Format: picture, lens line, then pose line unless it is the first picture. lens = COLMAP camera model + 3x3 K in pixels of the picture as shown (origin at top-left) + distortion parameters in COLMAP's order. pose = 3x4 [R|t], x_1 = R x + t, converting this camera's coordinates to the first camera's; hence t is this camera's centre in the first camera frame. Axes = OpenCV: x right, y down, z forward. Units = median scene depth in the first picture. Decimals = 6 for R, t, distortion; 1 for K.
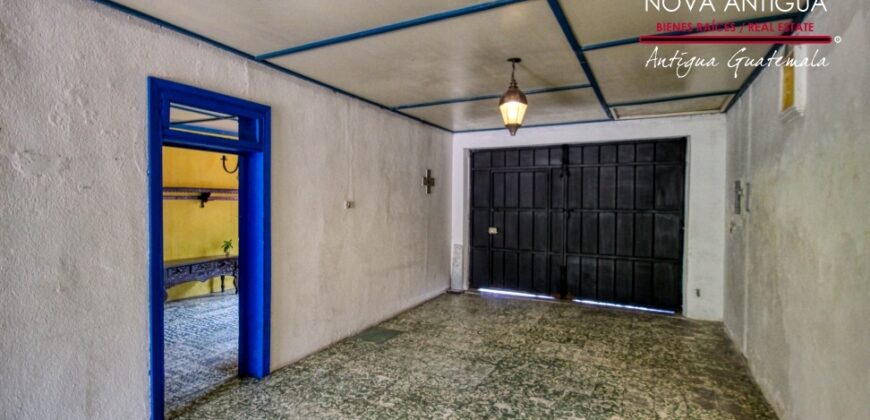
lens RADIAL K [[396.4, 0, 448.4], [0, 396.4, 209.5], [0, 0, 1]] dist [0.000790, 0.000081]
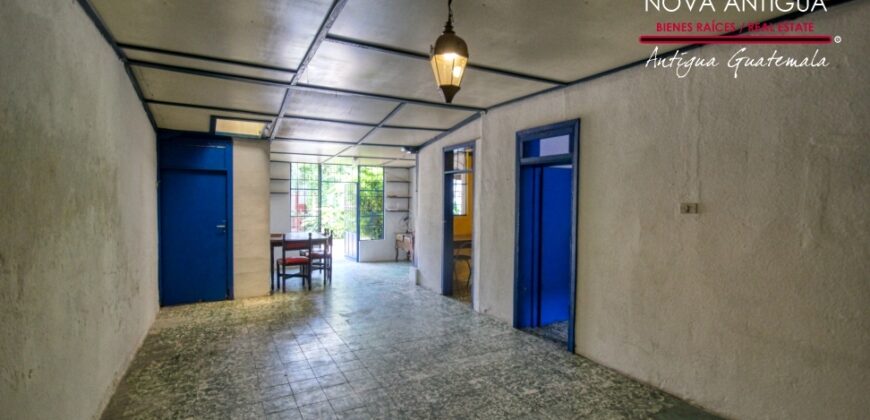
lens RADIAL K [[396.4, 0, 448.4], [0, 396.4, 209.5], [0, 0, 1]] dist [0.000790, 0.000081]
pose [[-0.547640, 0.010839, -0.836644, 0.684983], [-0.033741, 0.998817, 0.035026, -0.024771], [0.836034, 0.047410, -0.546626, 1.282736]]
